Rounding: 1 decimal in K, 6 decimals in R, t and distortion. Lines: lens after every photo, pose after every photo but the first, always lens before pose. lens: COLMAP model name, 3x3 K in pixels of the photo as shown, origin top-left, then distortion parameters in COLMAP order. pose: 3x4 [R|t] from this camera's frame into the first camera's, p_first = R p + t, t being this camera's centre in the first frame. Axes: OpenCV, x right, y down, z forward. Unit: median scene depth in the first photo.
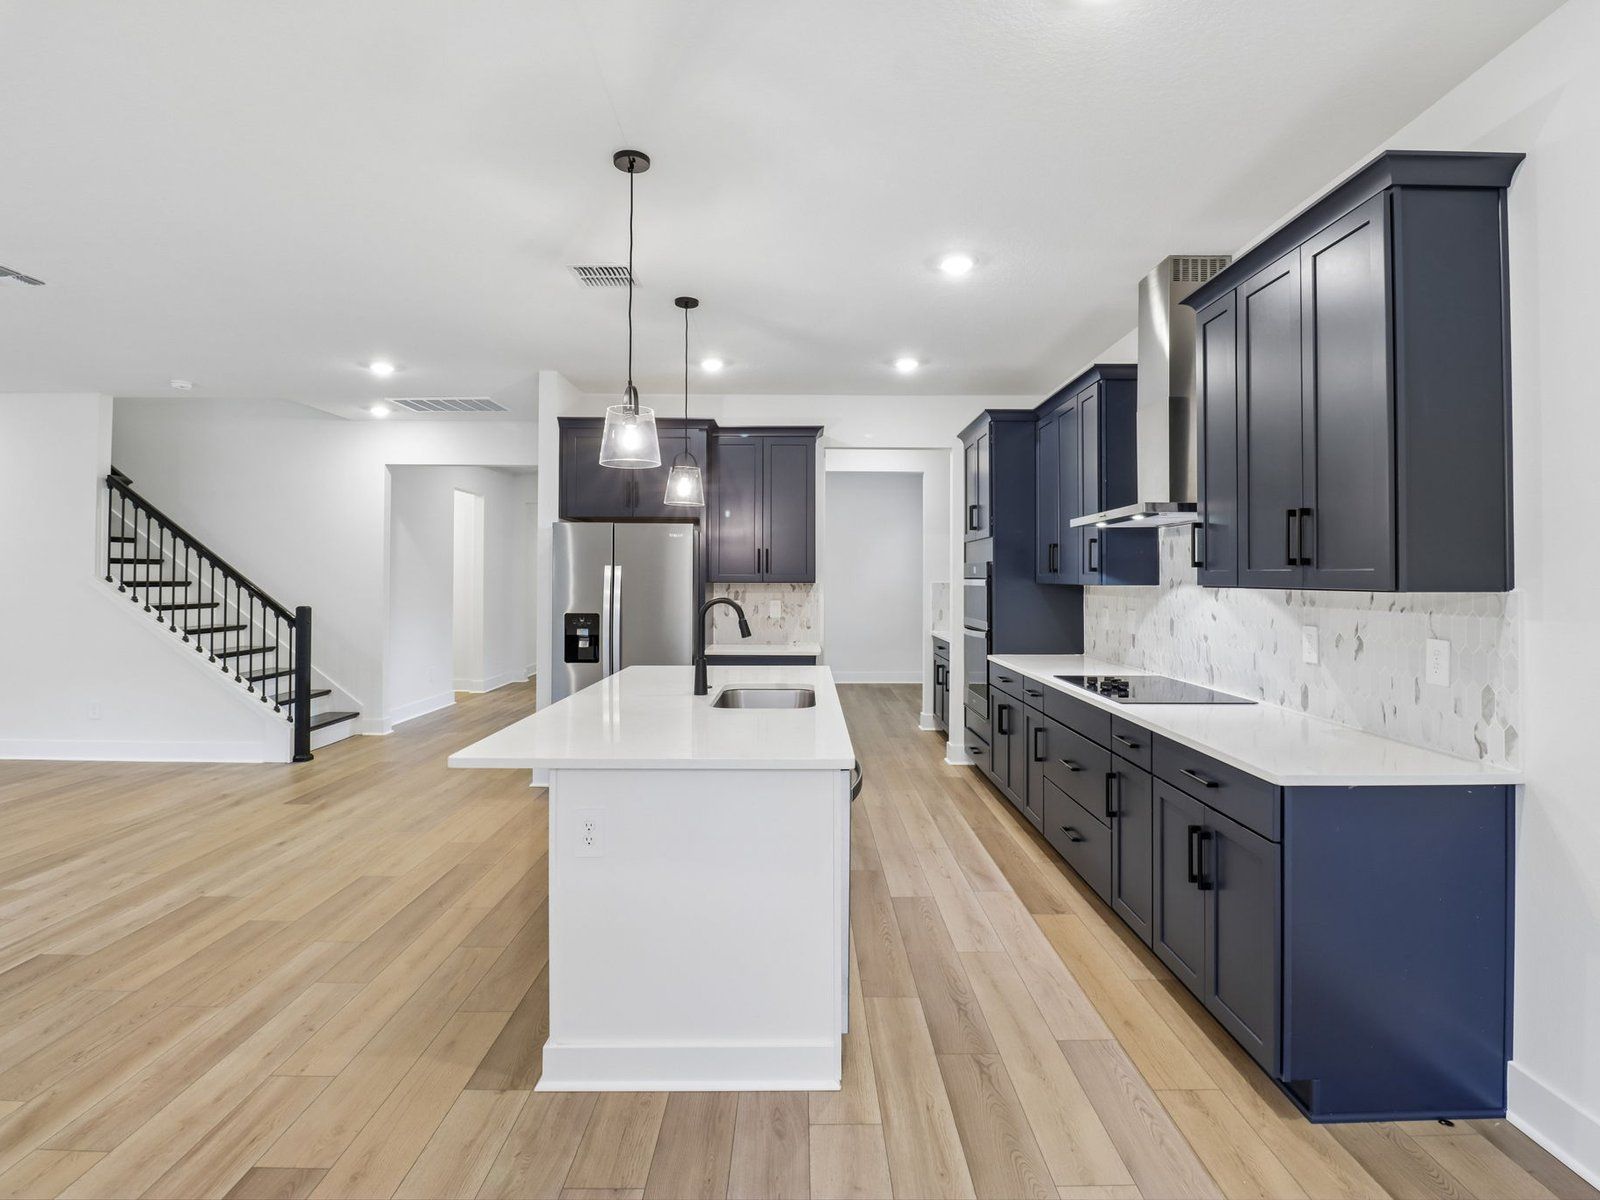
lens RADIAL K [[833.4, 0, 801.4], [0, 833.4, 573.7], [0, 0, 1]] dist [0.003527, -0.015334]
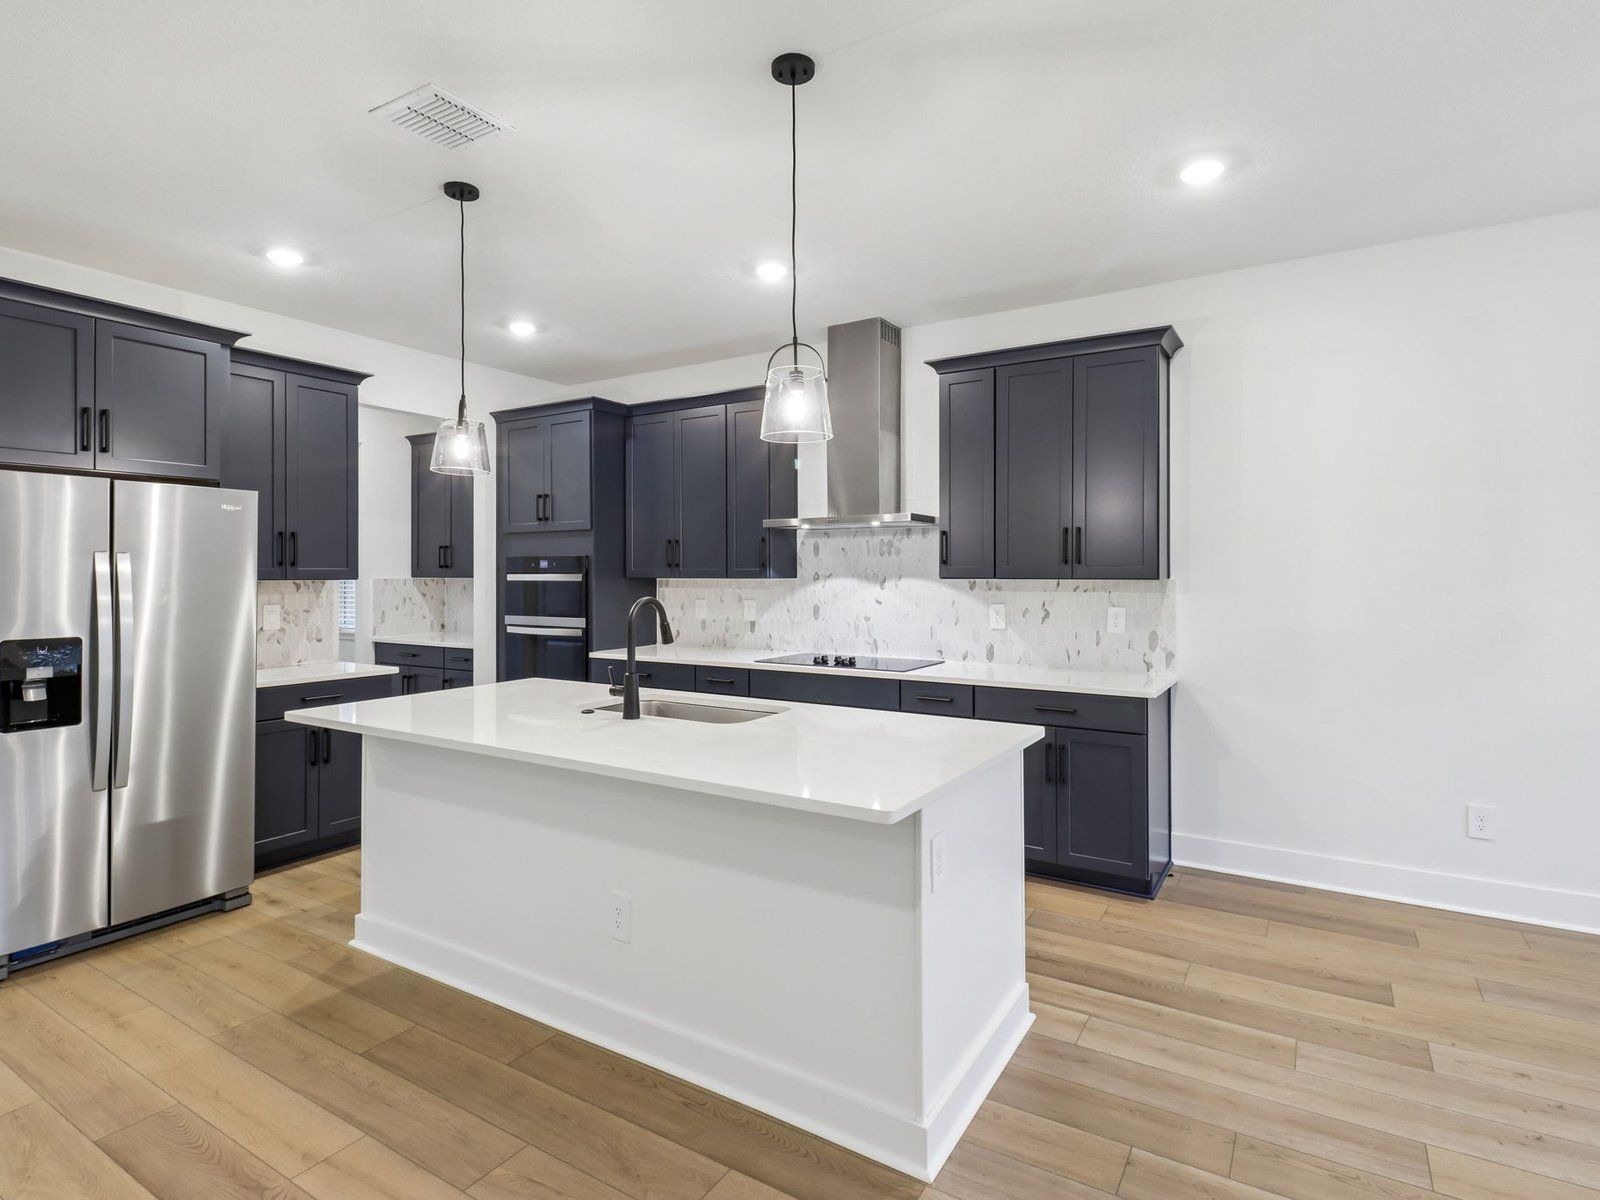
lens RADIAL K [[838.3, 0, 811.1], [0, 838.3, 572.6], [0, 0, 1]] dist [0.004391, -0.009380]
pose [[0.526292, -0.003079, 0.850298, -0.461796], [-0.001859, 0.999987, 0.004772, 0.000238], [-0.850302, -0.004092, 0.526279, 0.276396]]
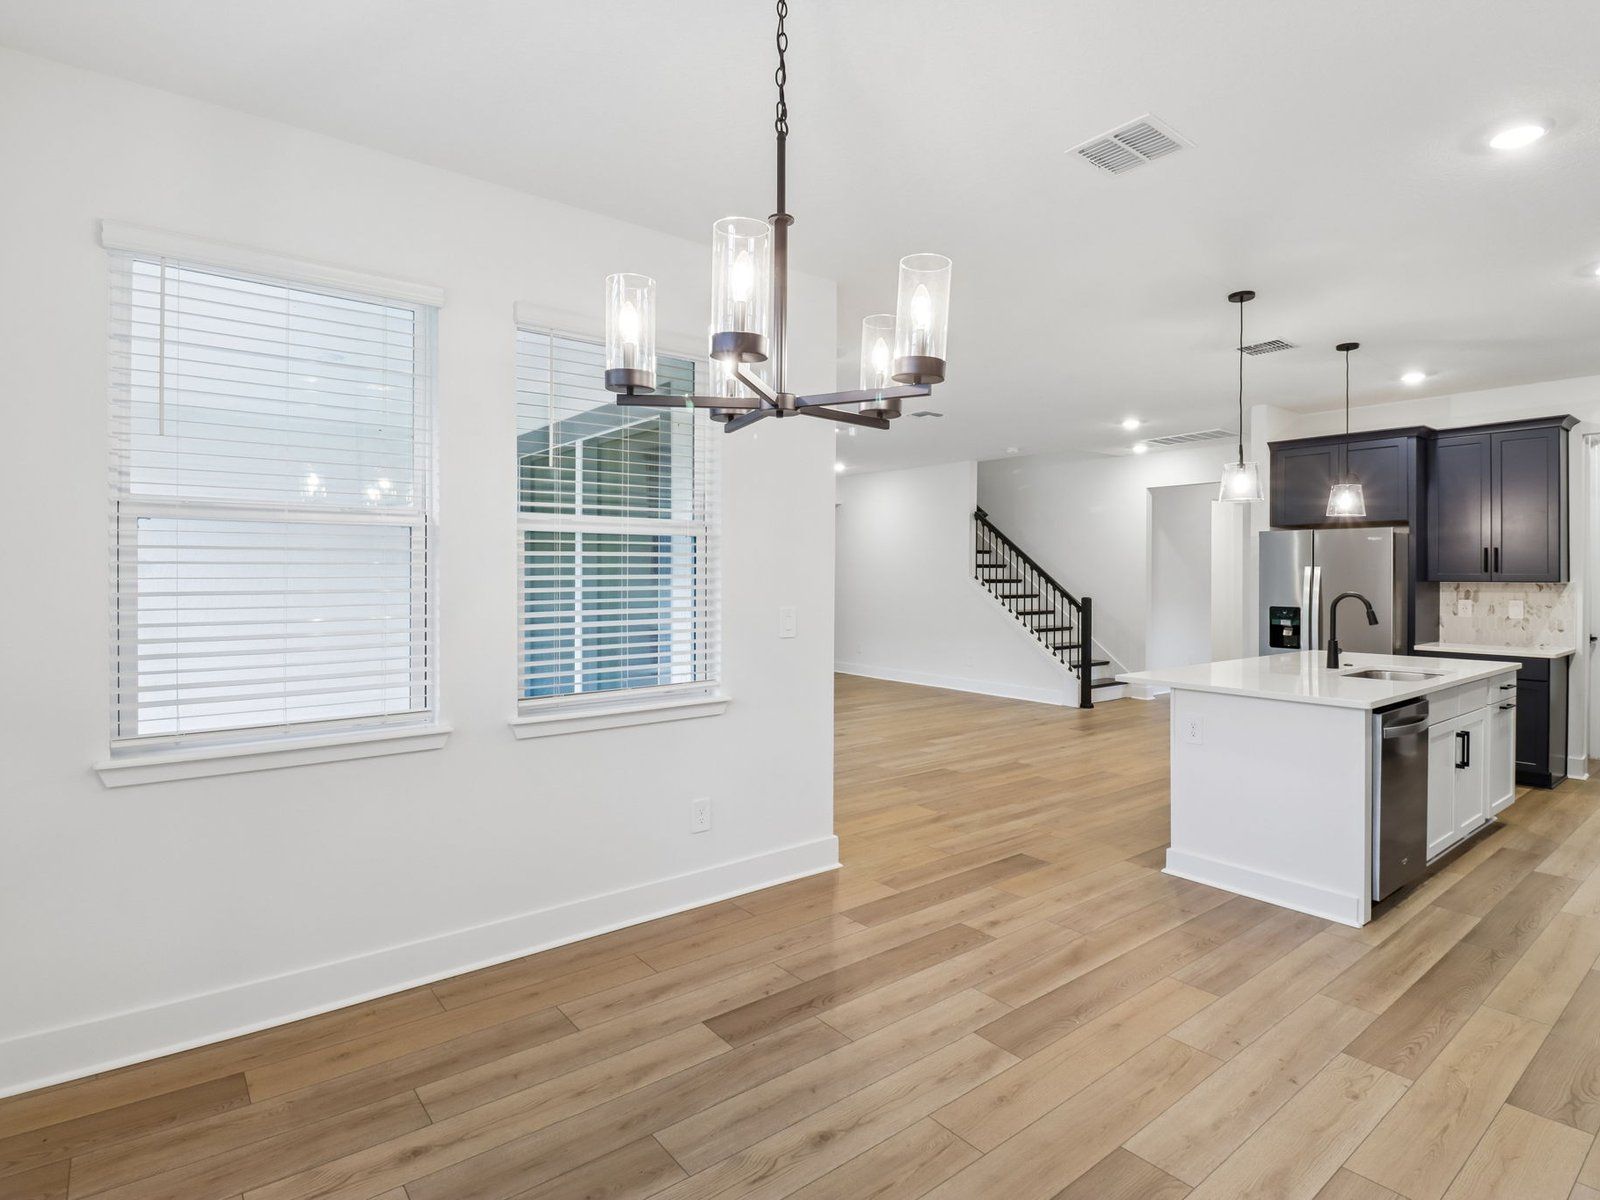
lens RADIAL K [[838.3, 0, 811.1], [0, 838.3, 572.6], [0, 0, 1]] dist [0.004391, -0.009380]
pose [[0.624891, -0.003912, -0.780702, 0.251740], [0.005448, 0.999985, -0.000650, -0.004848], [0.780693, -0.003847, 0.624903, -0.284277]]
